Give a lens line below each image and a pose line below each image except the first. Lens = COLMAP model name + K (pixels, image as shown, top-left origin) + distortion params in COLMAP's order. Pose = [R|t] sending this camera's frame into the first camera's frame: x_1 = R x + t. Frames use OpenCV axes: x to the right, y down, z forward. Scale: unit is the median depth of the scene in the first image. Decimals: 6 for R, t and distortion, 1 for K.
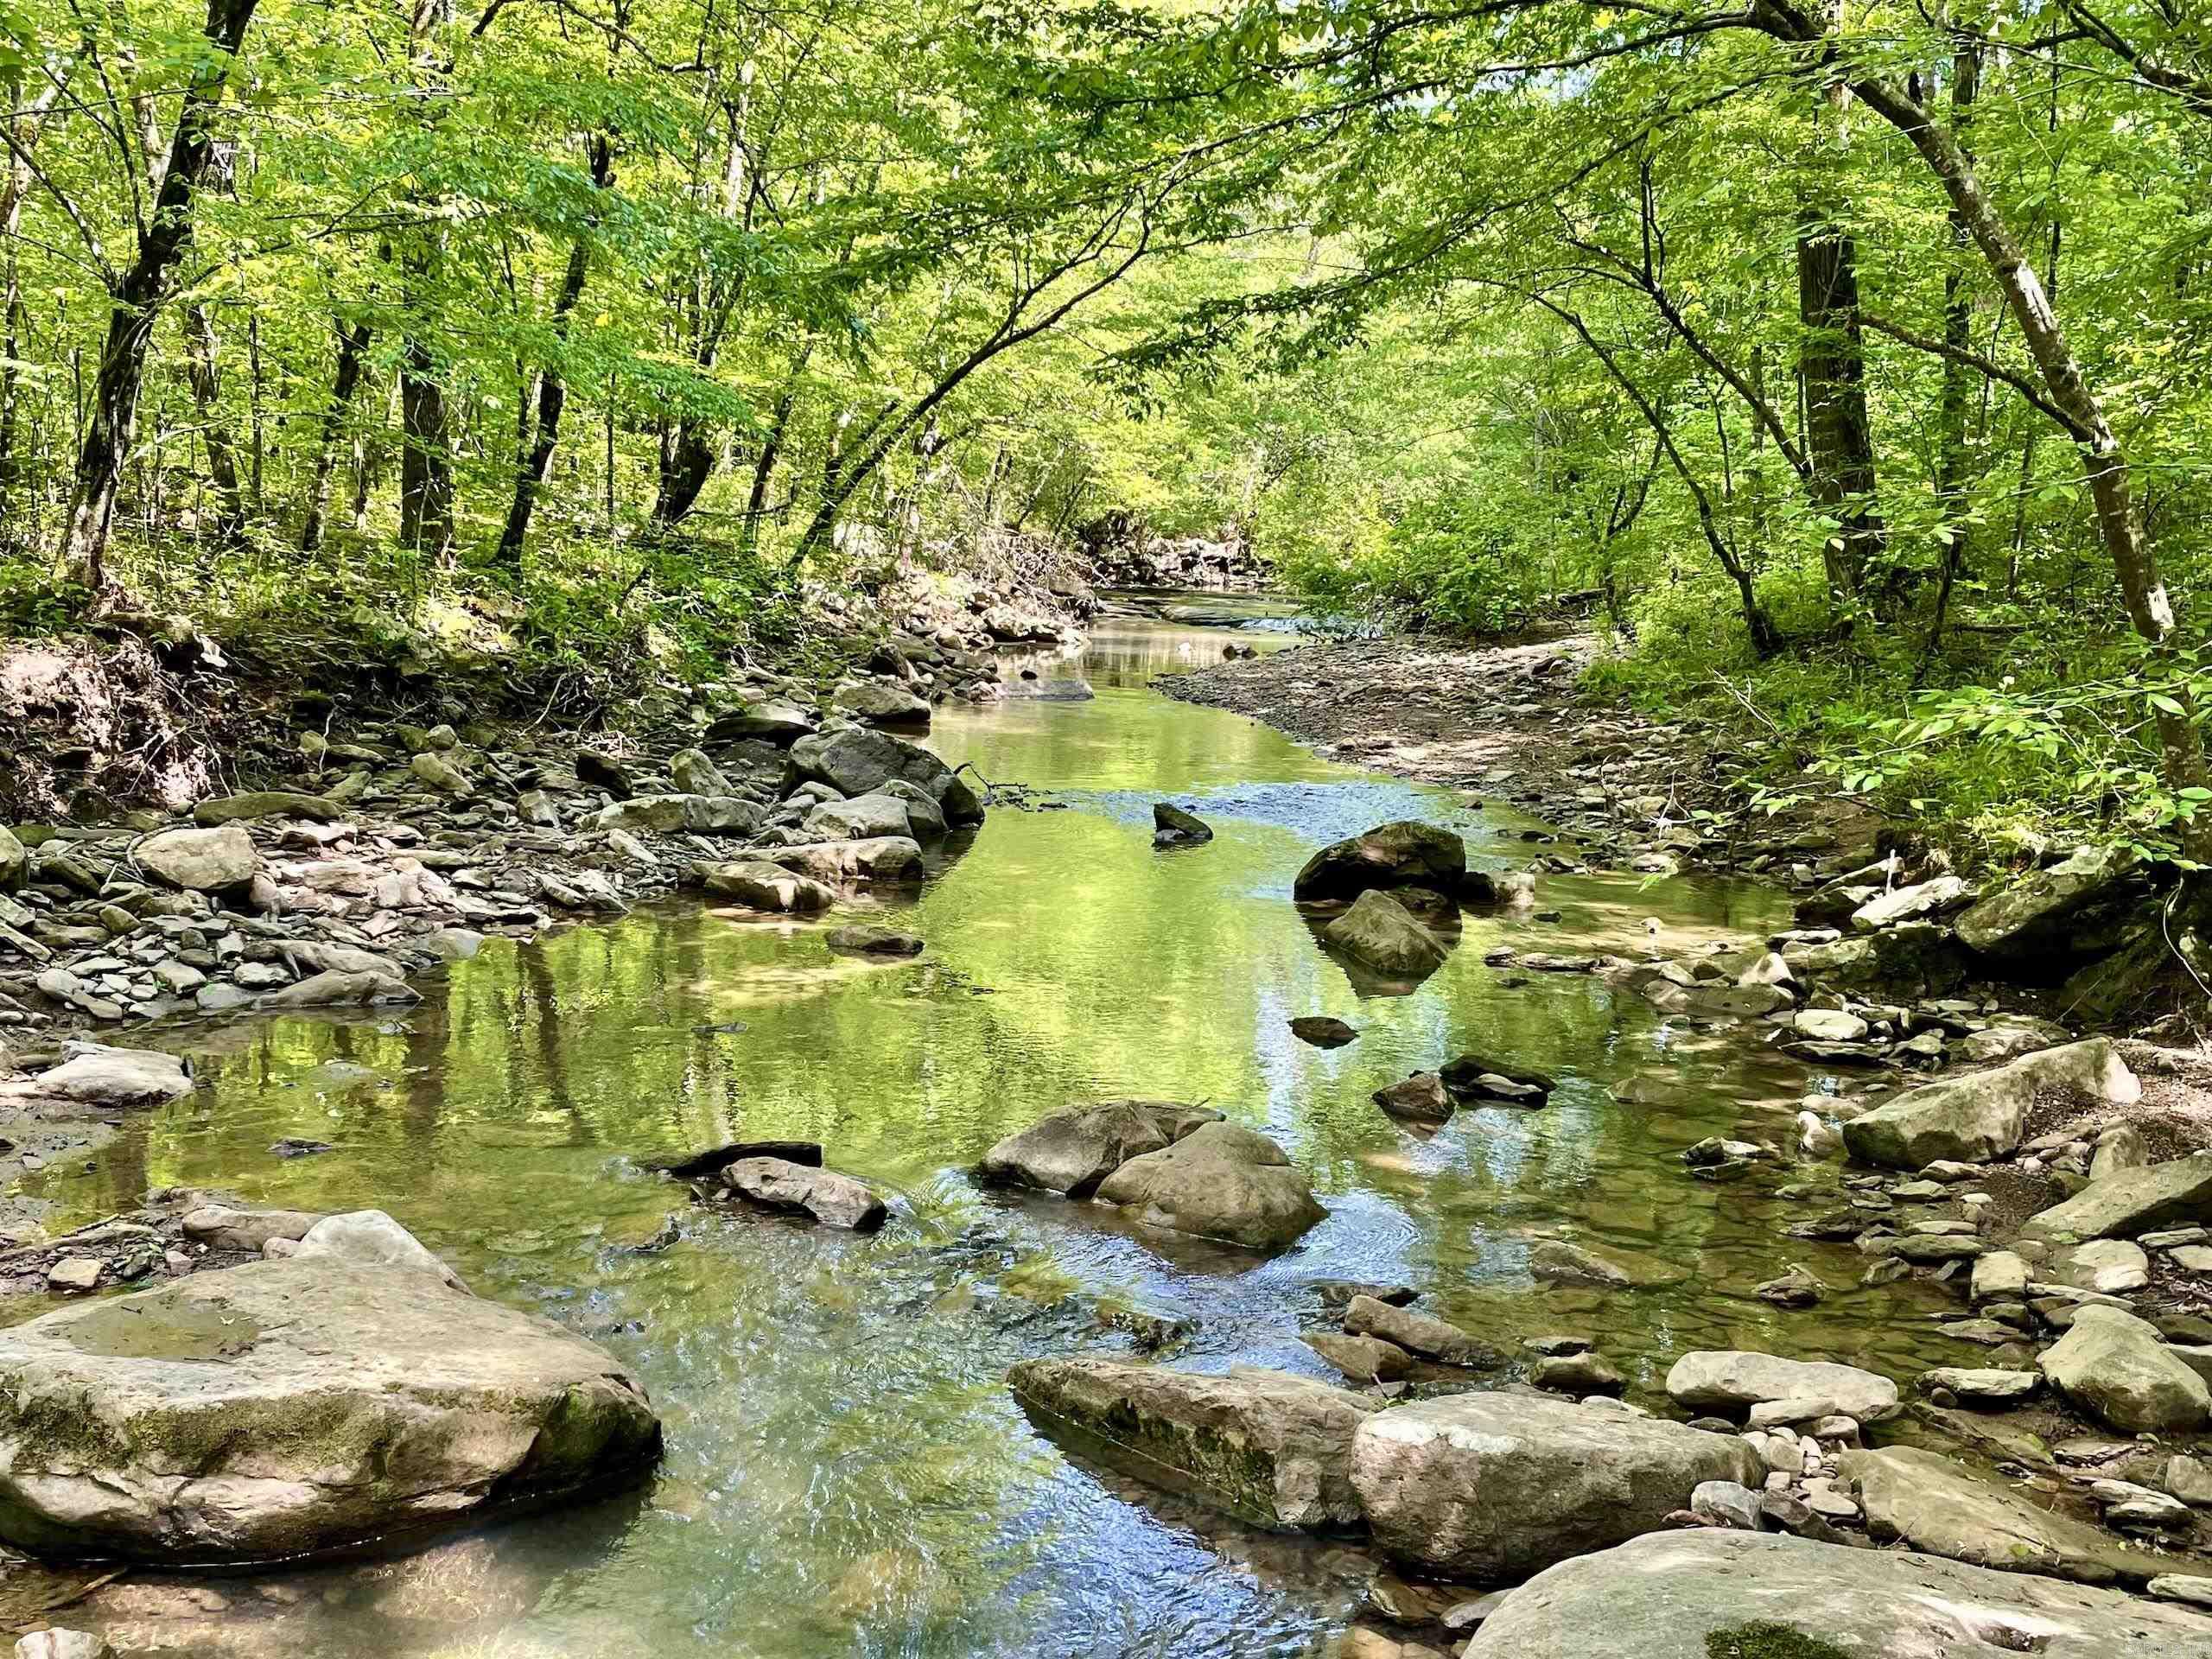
lens RADIAL K [[2223.5, 0, 1105.9], [0, 2223.5, 823.5], [0, 0, 1]] dist [0.064997, 0.000000]
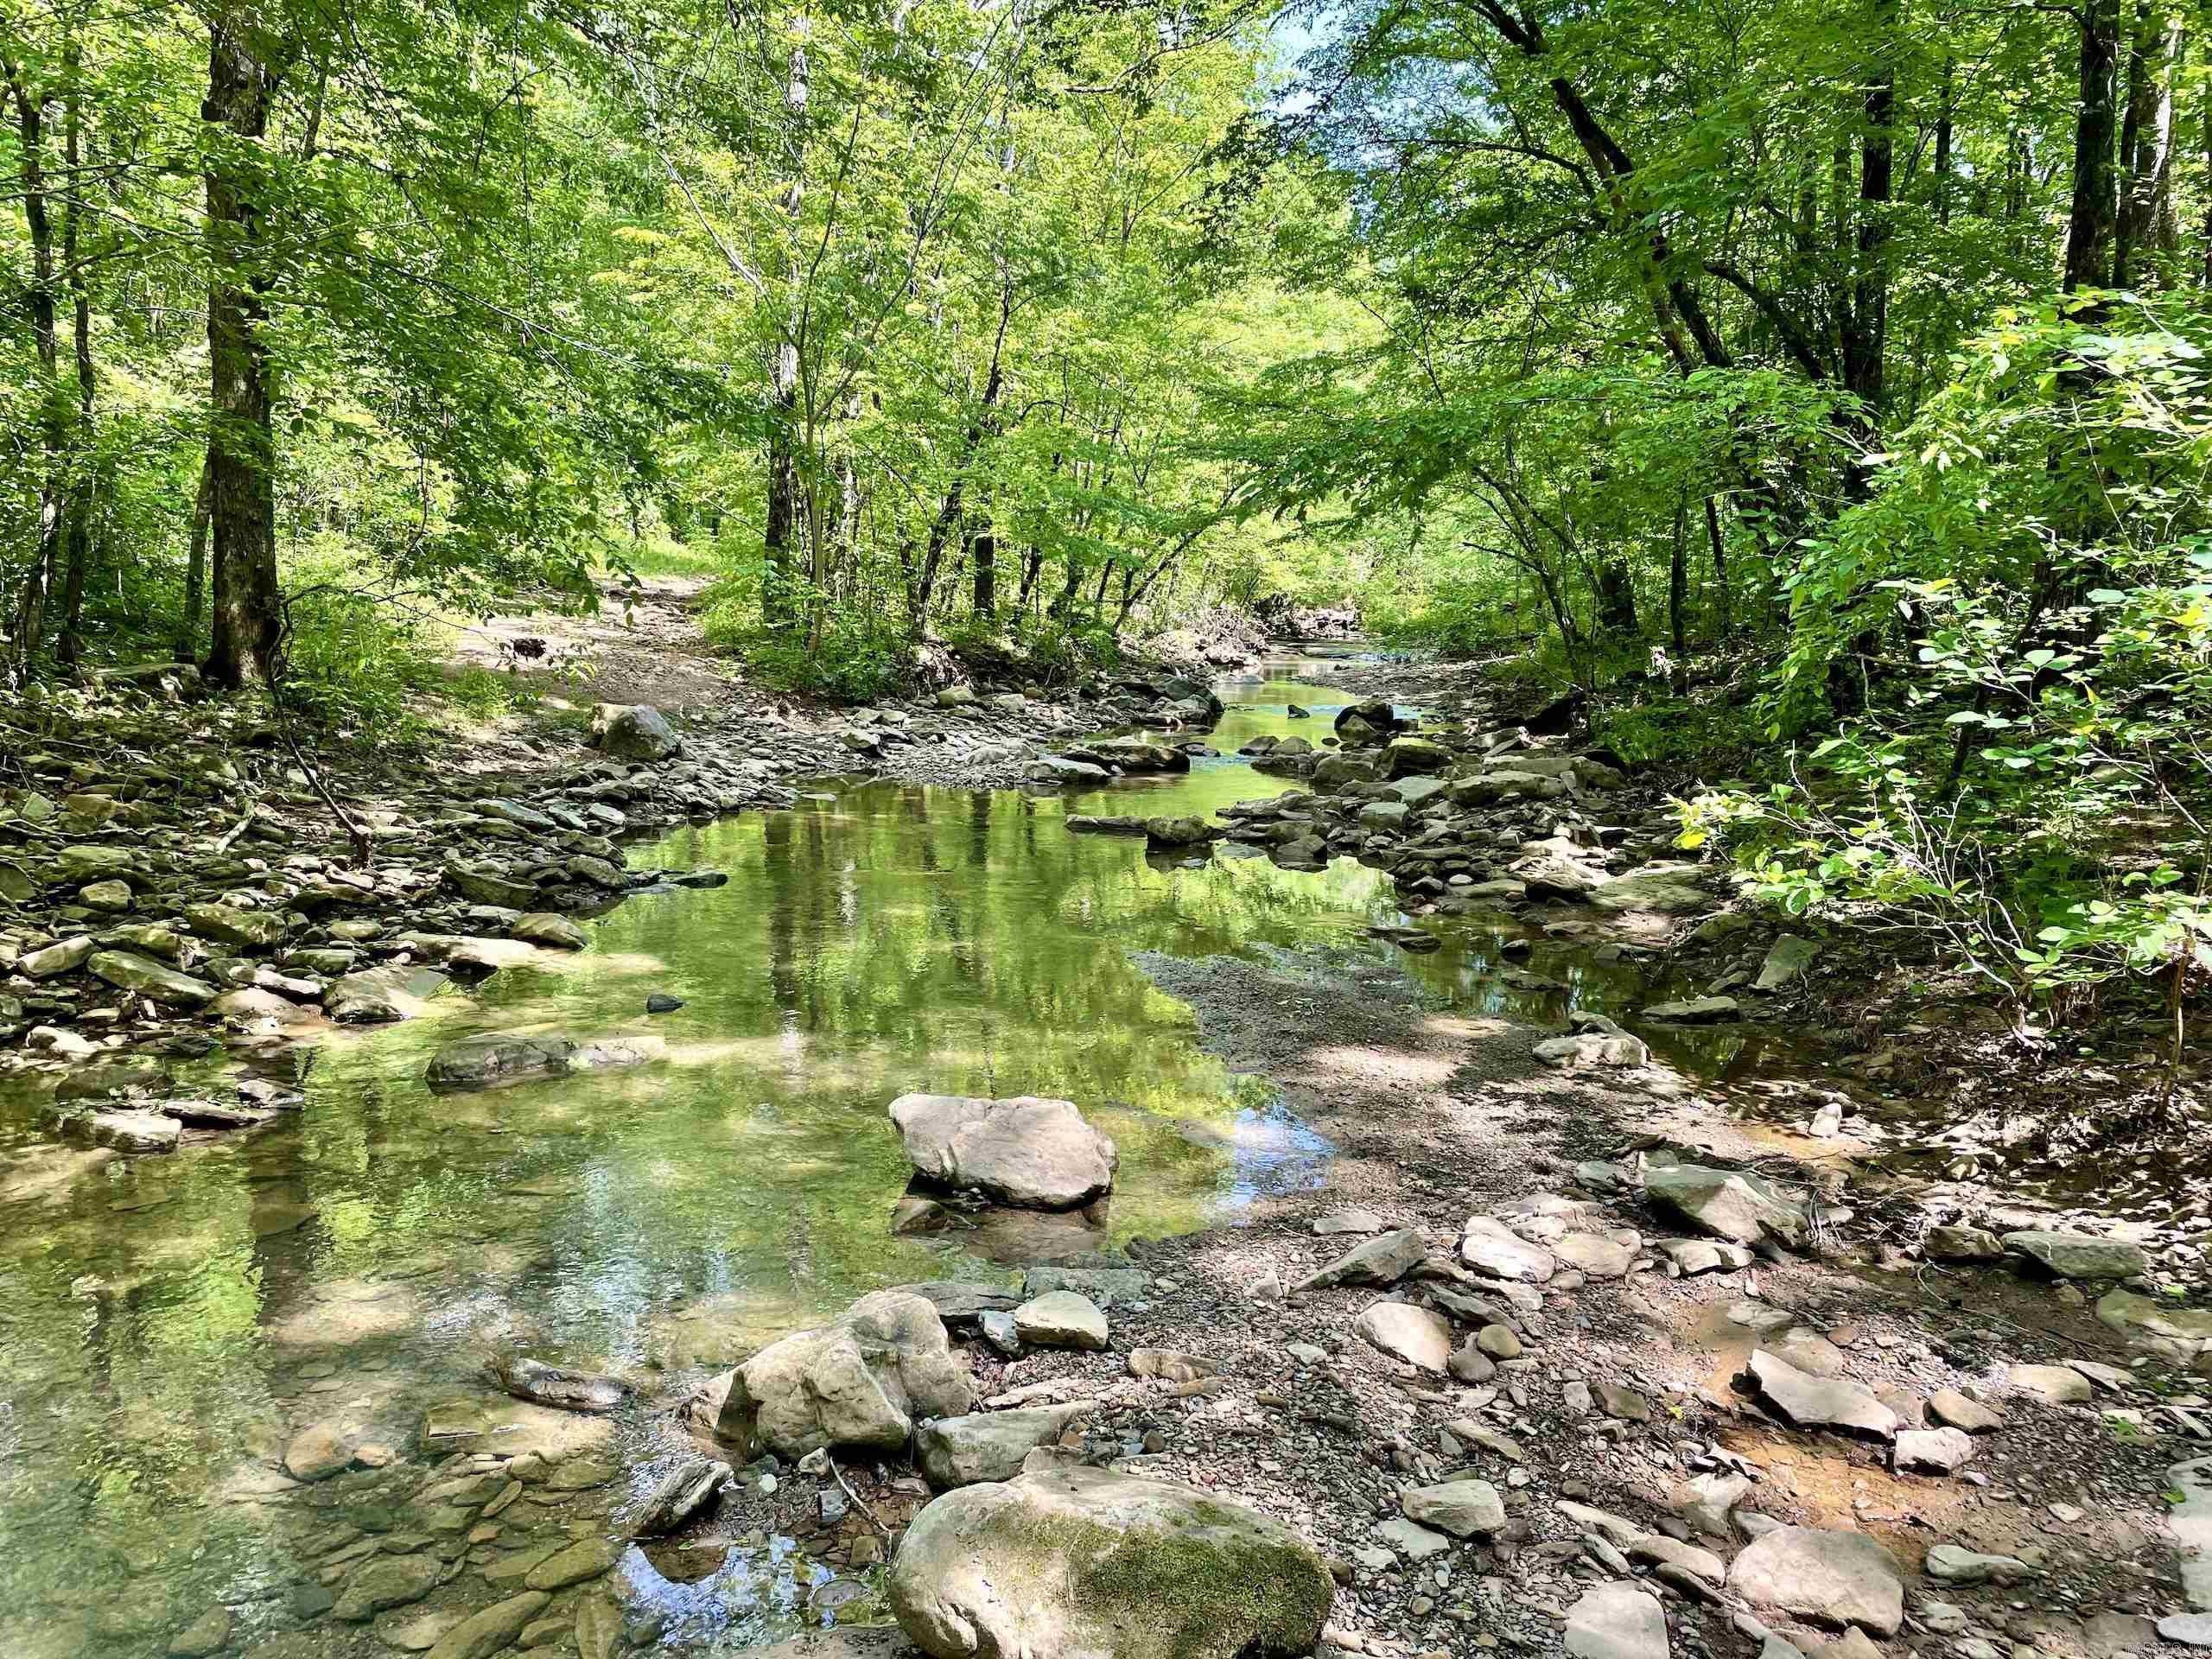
lens RADIAL K [[1642.5, 0, 1105.2], [0, 1642.5, 832.9], [0, 0, 1]] dist [0.002602, 0.000108]
pose [[0.994754, -0.006902, -0.102060, 0.001172], [0.007414, 0.999962, 0.004644, 0.045642], [0.102024, -0.005376, 0.994767, -0.335326]]
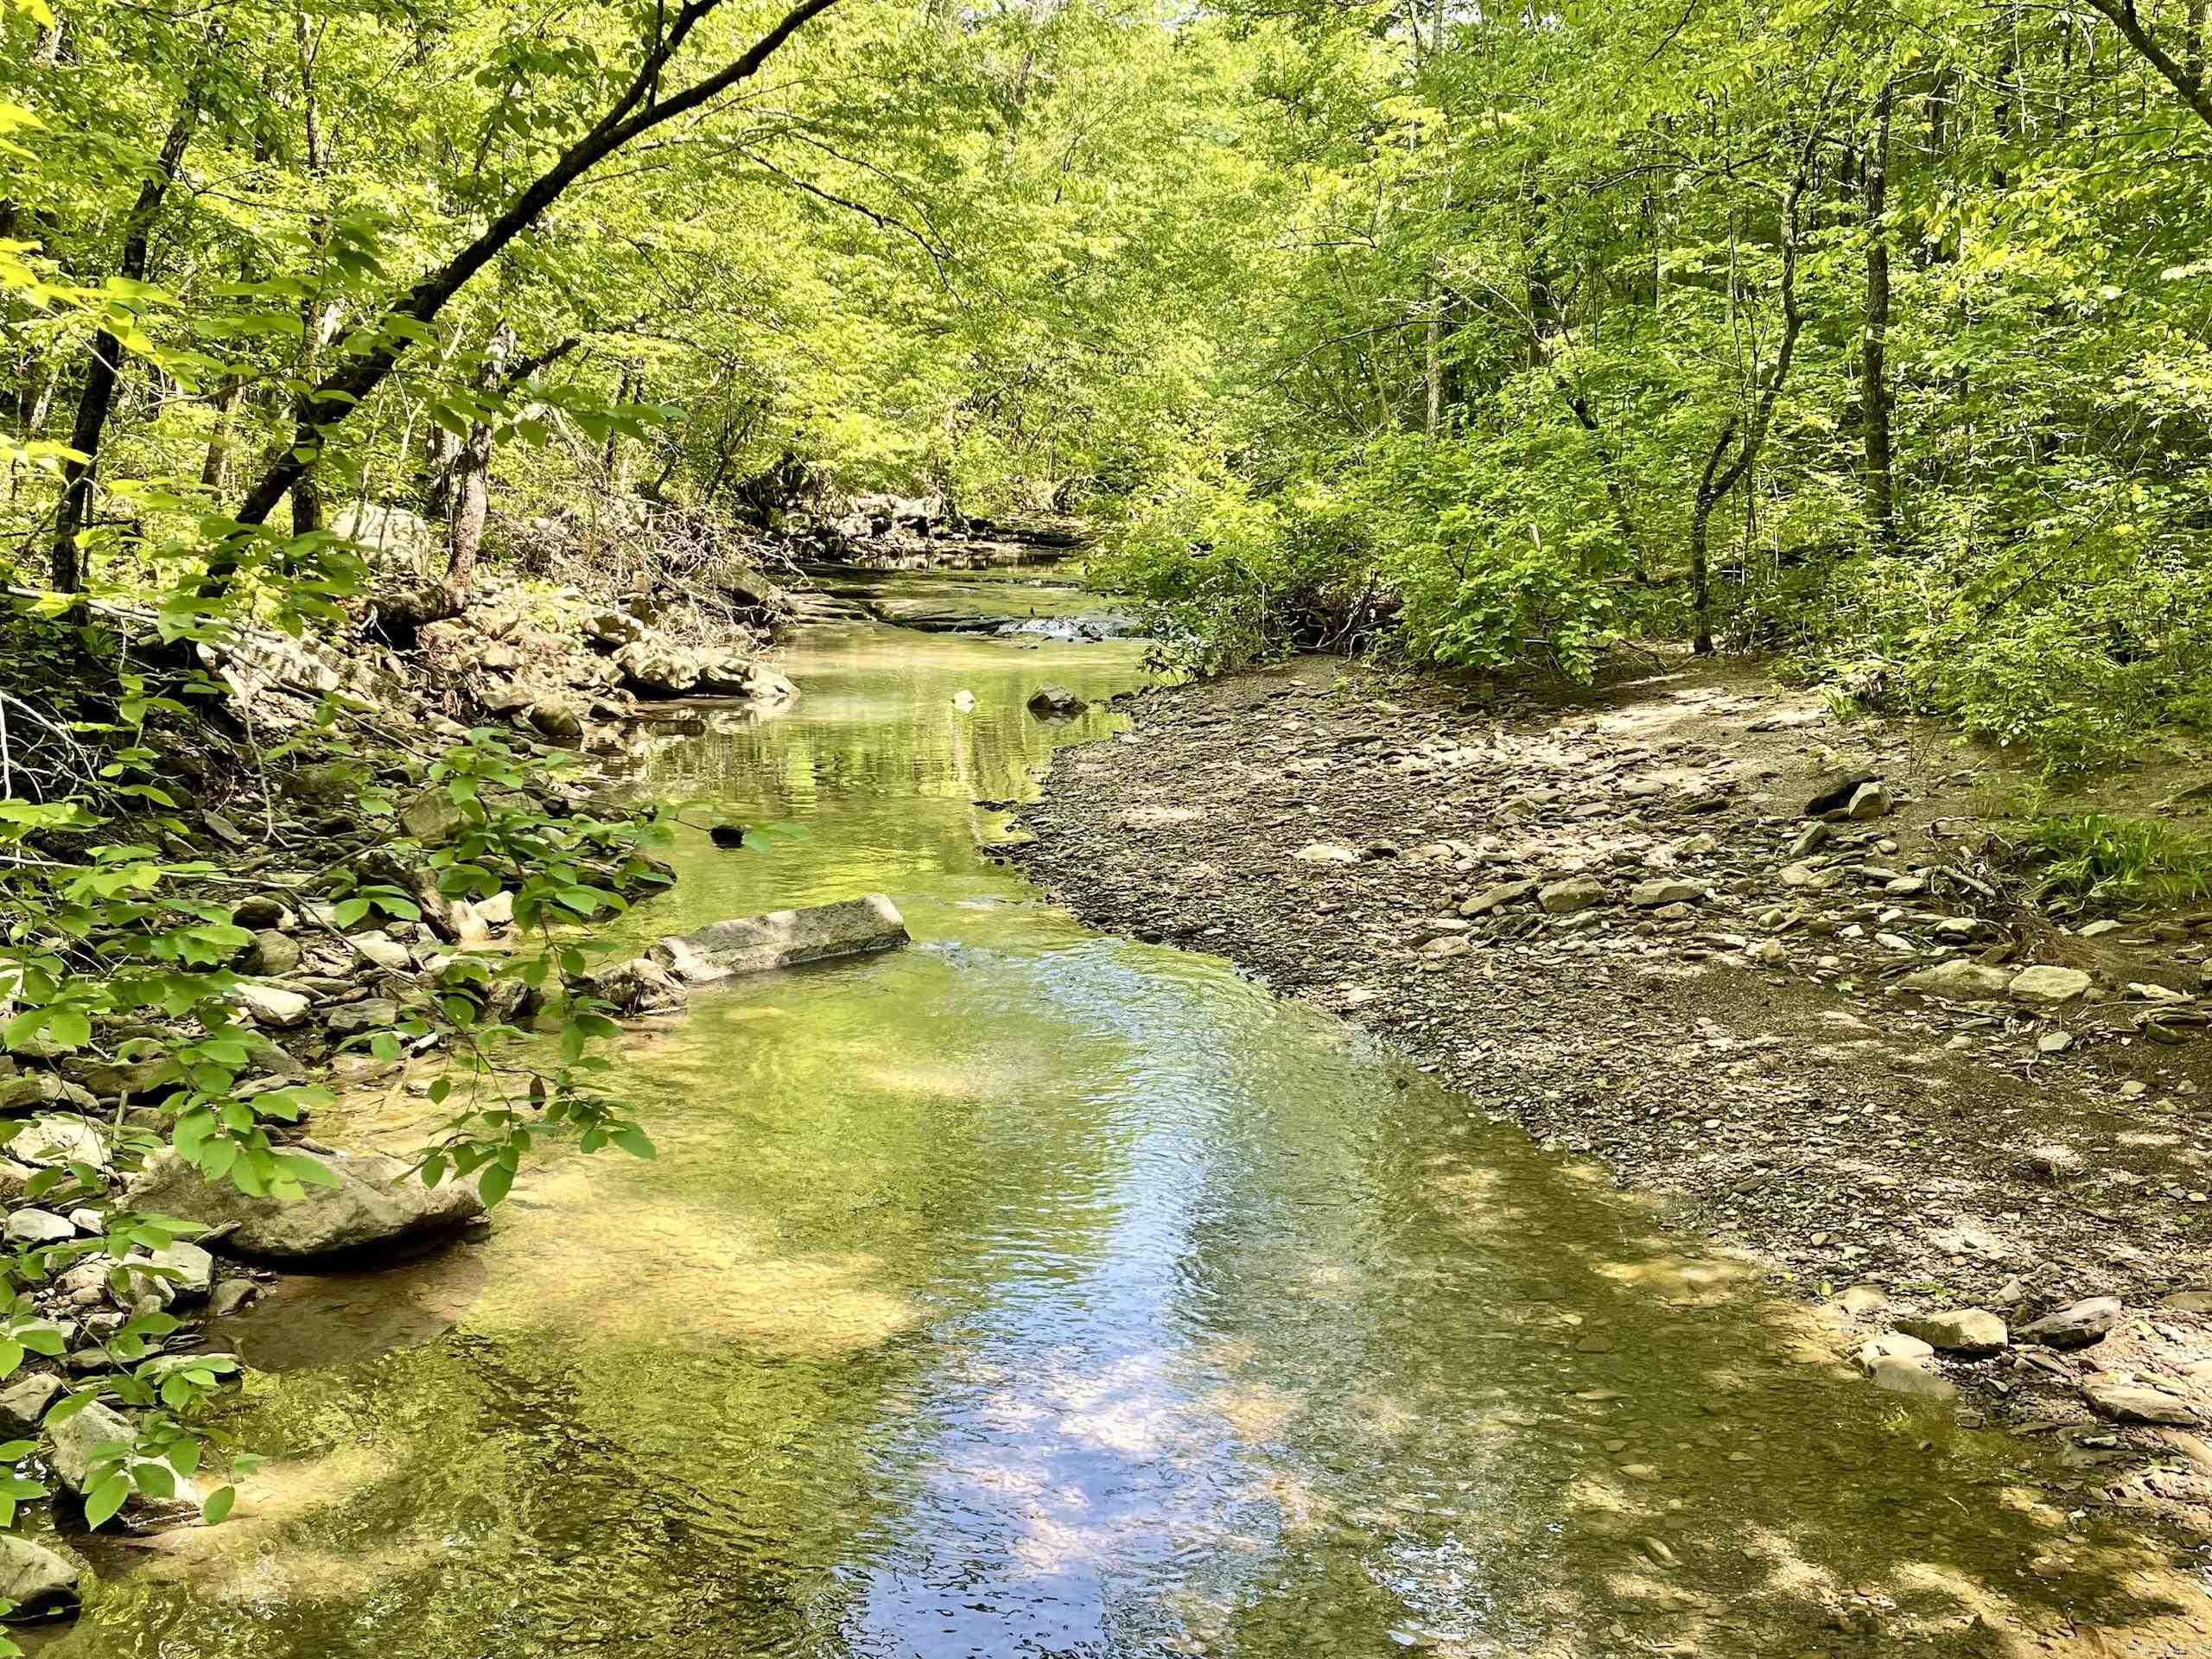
lens RADIAL K [[2223.5, 0, 1106.3], [0, 2223.5, 839.0], [0, 0, 1]] dist [0.064997, 0.000000]
pose [[0.986101, -0.050443, 0.158302, -0.020536], [0.044896, 0.998252, 0.038424, -0.055171], [-0.159964, -0.030783, 0.986643, 0.351404]]
